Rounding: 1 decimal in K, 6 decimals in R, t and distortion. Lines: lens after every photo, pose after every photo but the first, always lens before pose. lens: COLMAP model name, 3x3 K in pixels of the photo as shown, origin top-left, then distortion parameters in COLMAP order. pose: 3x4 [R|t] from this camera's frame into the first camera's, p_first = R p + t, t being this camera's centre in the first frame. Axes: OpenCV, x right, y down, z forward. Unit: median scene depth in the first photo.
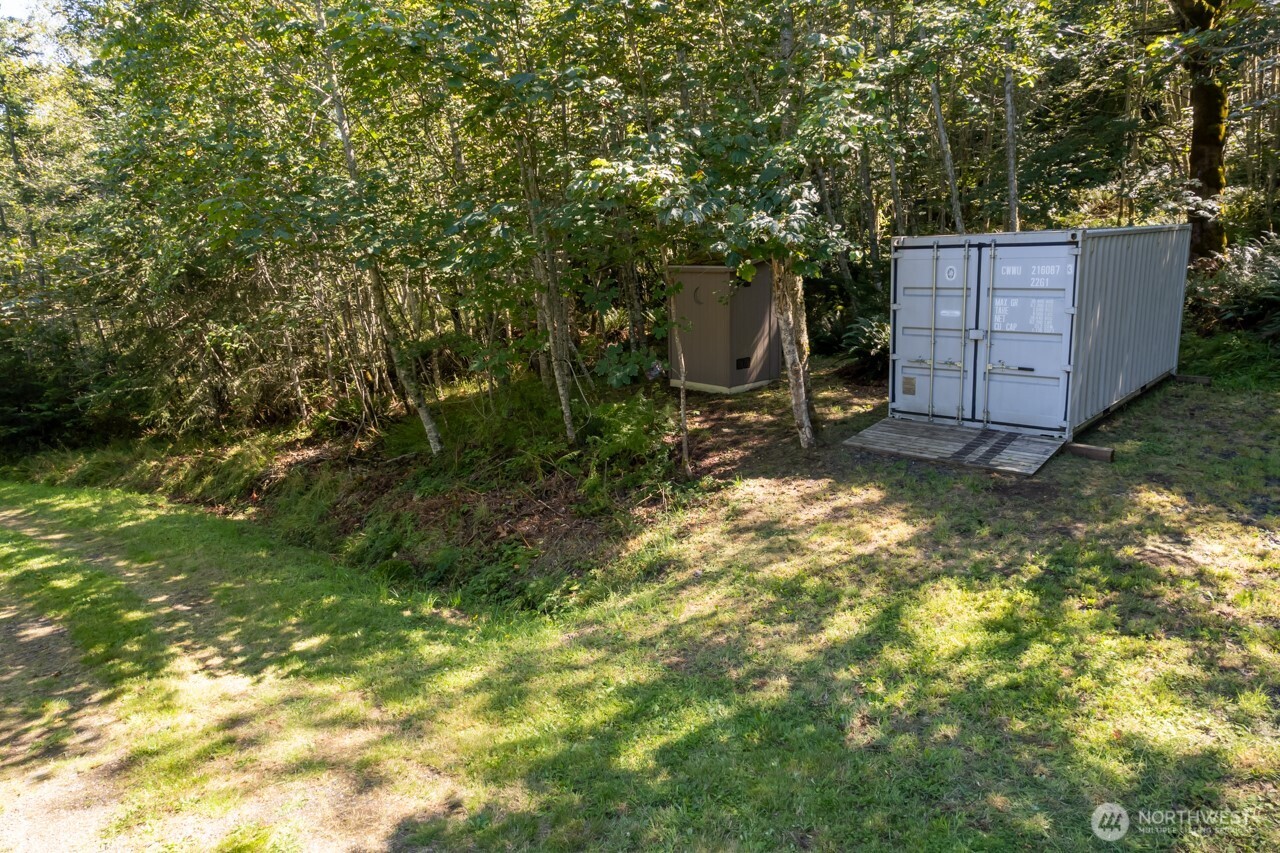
lens RADIAL K [[817.9, 0, 646.7], [0, 817.9, 429.3], [0, 0, 1]] dist [-0.075724, 0.081063]
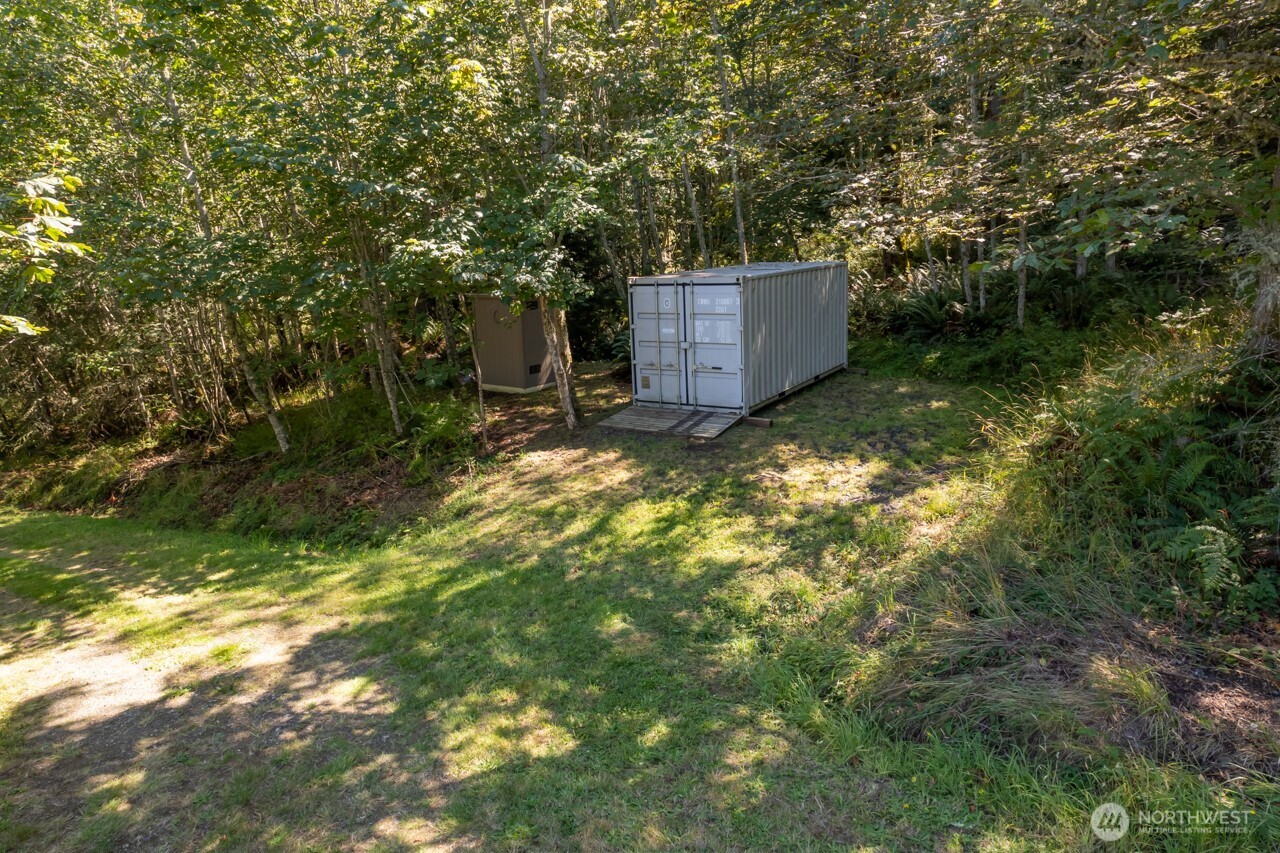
lens RADIAL K [[817.9, 0, 645.4], [0, 817.9, 427.0], [0, 0, 1]] dist [-0.075724, 0.081063]
pose [[0.977760, -0.044705, 0.204906, 0.034597], [0.045828, 0.998949, -0.000734, 0.029881], [-0.204658, 0.010108, 0.978781, -0.461022]]
